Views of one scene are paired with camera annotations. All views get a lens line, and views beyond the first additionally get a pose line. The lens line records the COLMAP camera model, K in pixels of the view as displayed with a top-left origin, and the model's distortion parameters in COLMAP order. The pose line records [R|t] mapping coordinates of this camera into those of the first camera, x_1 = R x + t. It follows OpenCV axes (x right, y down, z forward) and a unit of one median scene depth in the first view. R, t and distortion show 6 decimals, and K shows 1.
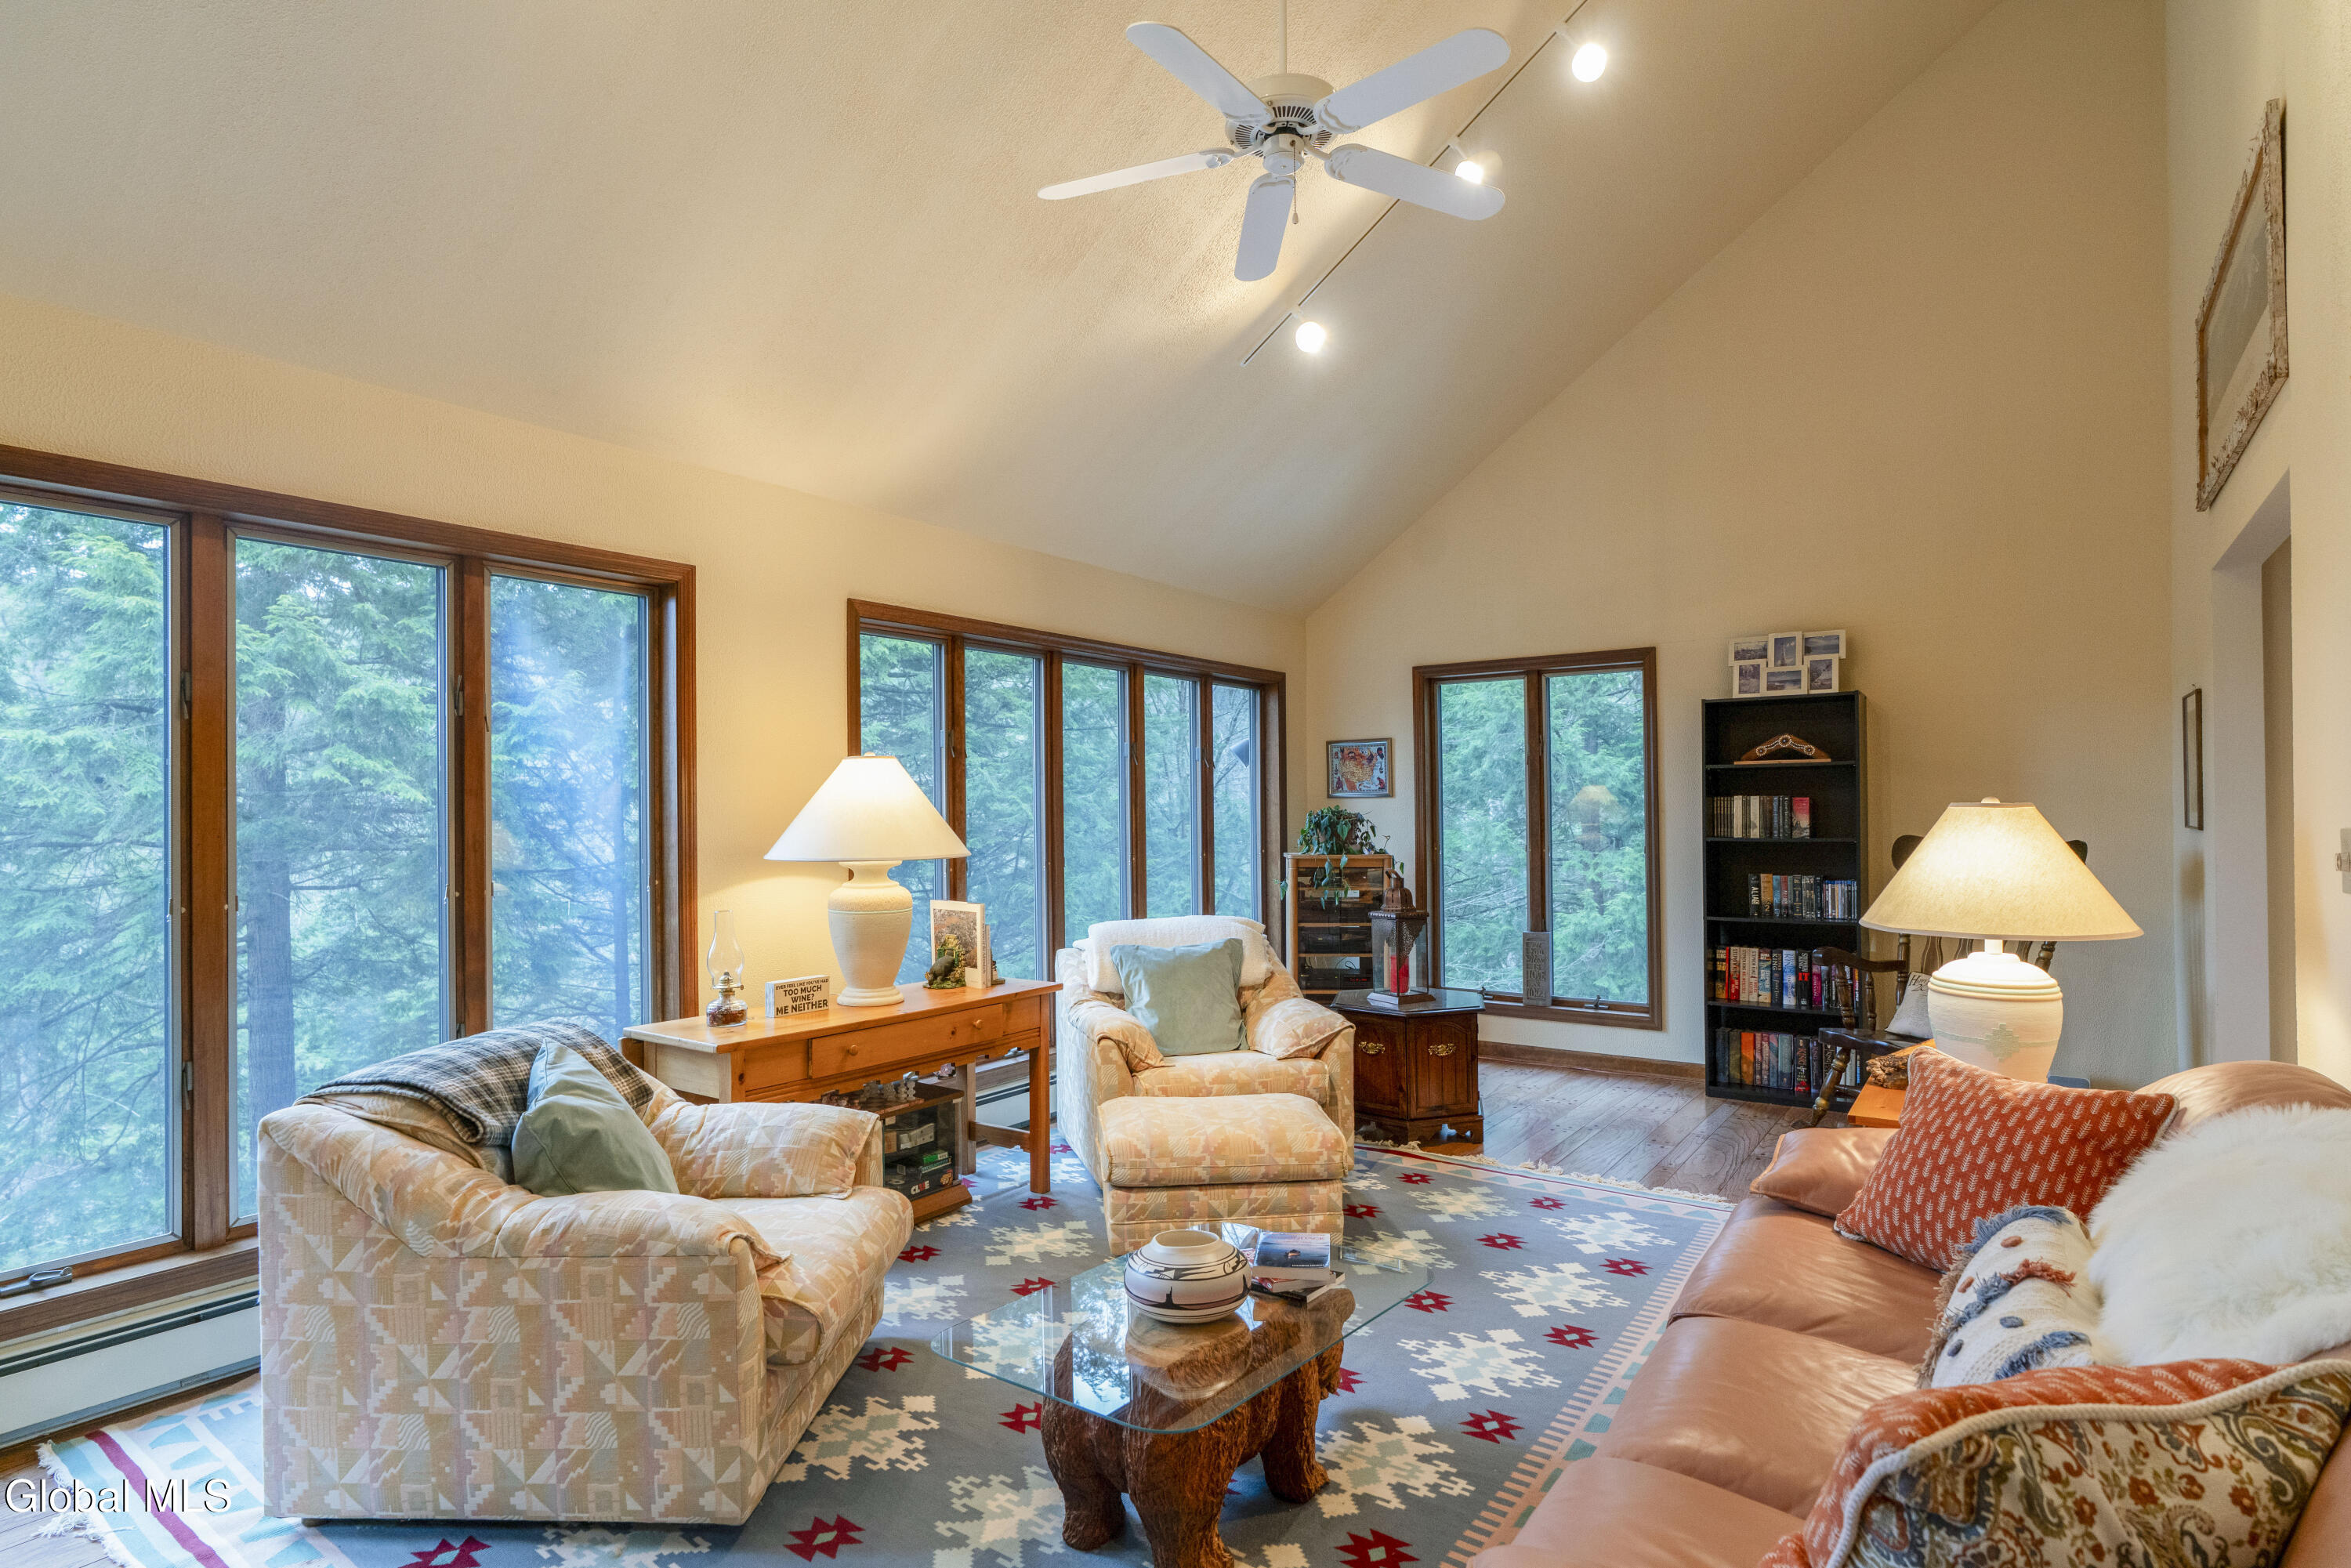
lens RADIAL K [[1187.3, 0, 1166.5], [0, 1187.3, 799.3], [0, 0, 1]] dist [0.000866, -0.000166]
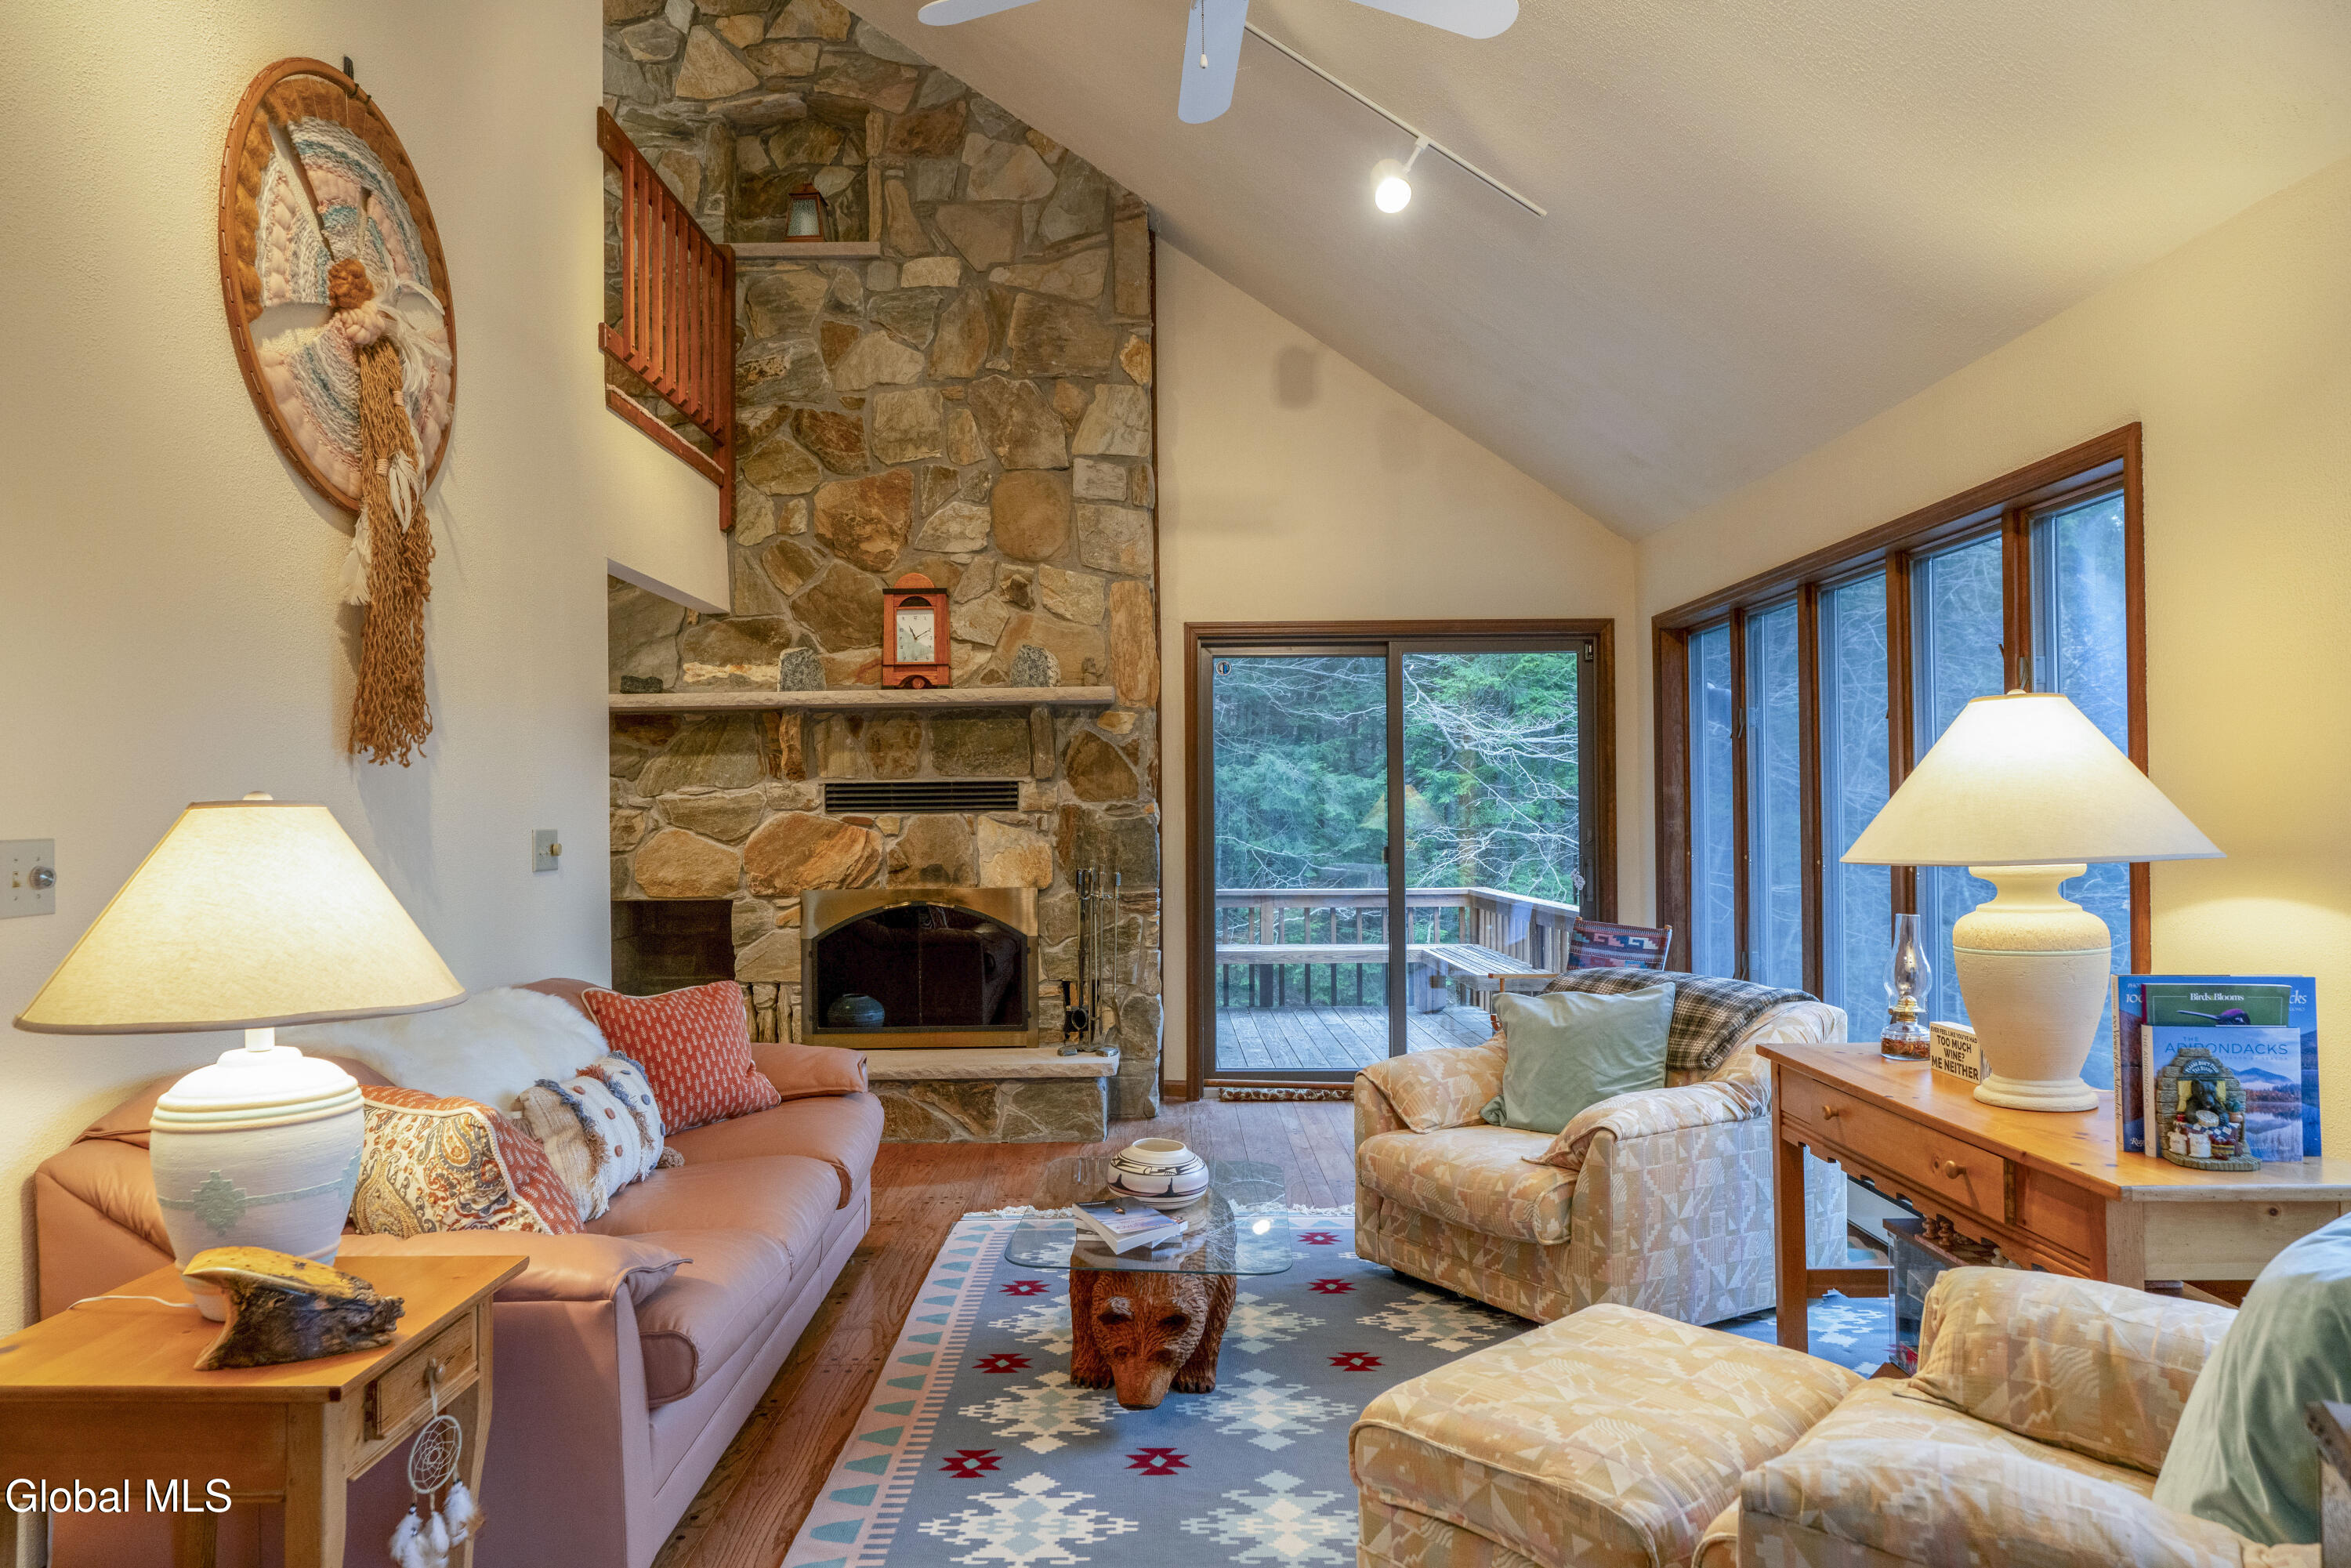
lens RADIAL K [[1497.1, 0, 1171.6], [0, 1497.1, 792.8], [0, 0, 1]] dist [-0.005825, 0.011178]
pose [[-0.806551, 0.006052, -0.591133, 0.758414], [0.022771, 0.999524, -0.020836, 0.025959], [0.590726, -0.030266, -0.806305, 1.860278]]
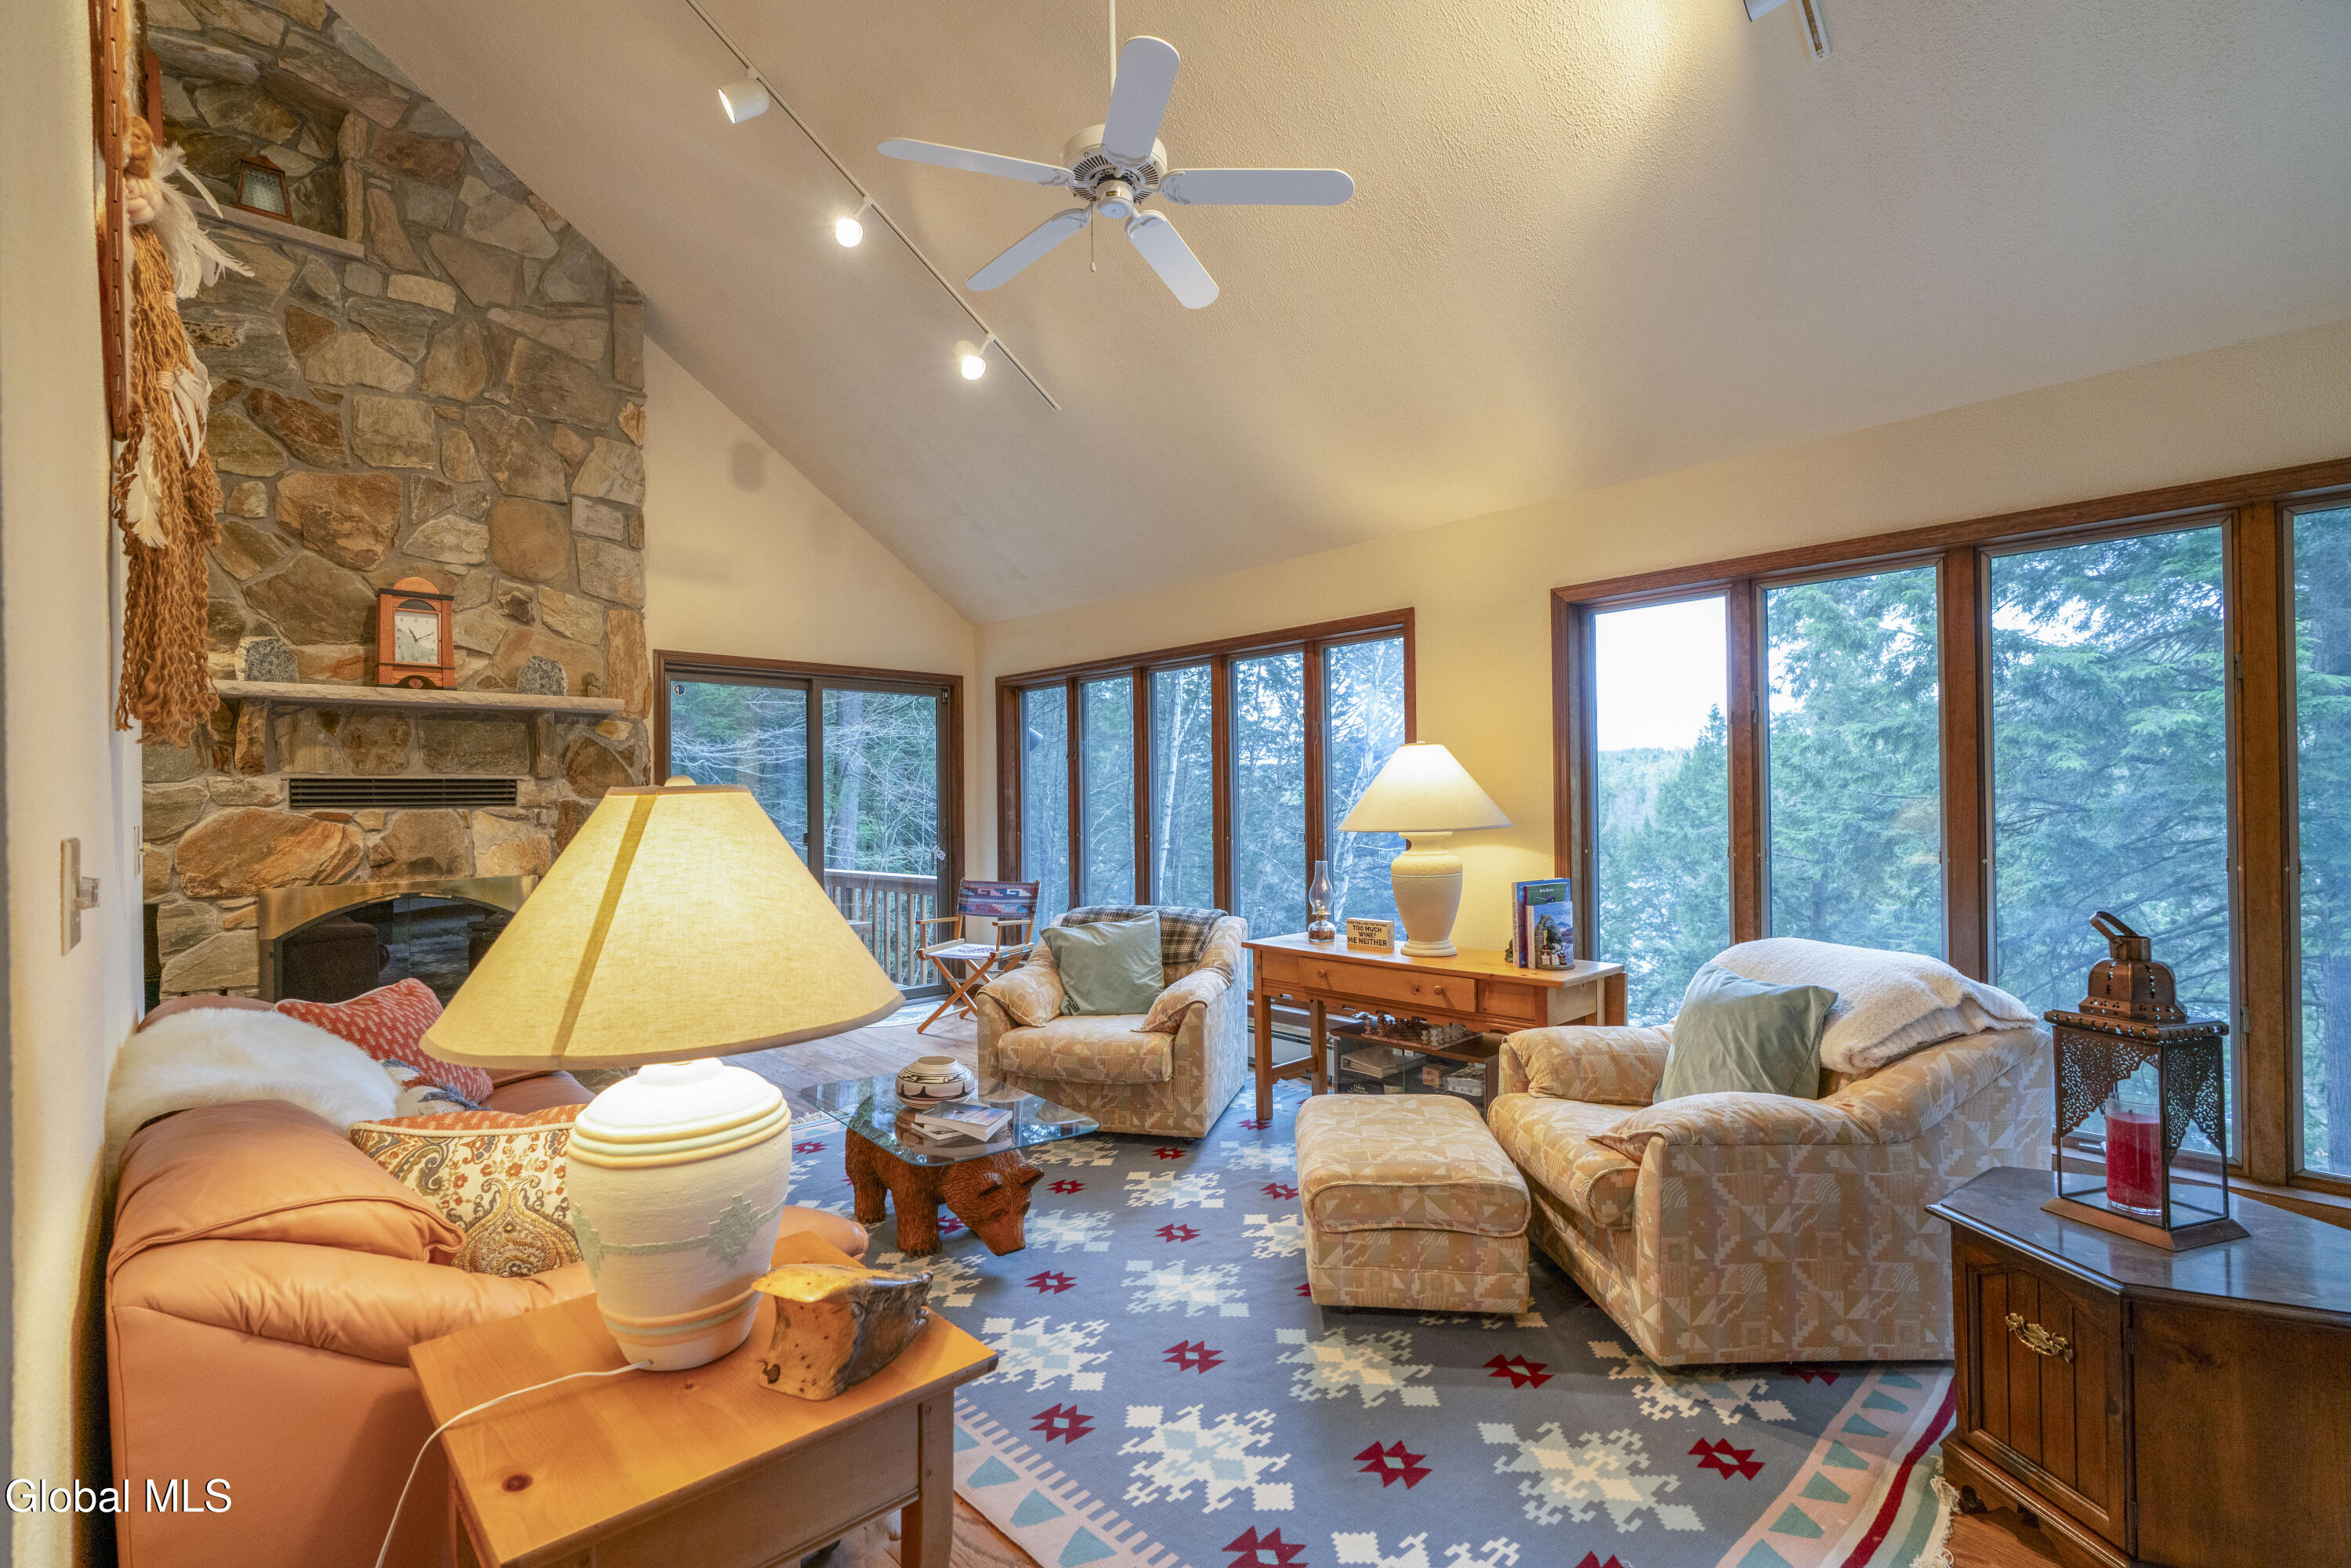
lens RADIAL K [[1042.0, 0, 1174.5], [0, 1042.0, 792.6], [0, 0, 1]] dist [-0.012521, 0.004094]
pose [[-0.178888, -0.000554, -0.983869, 1.106307], [0.025309, 0.999666, -0.005165, 0.014761], [0.983544, -0.025825, -0.178814, 1.289571]]
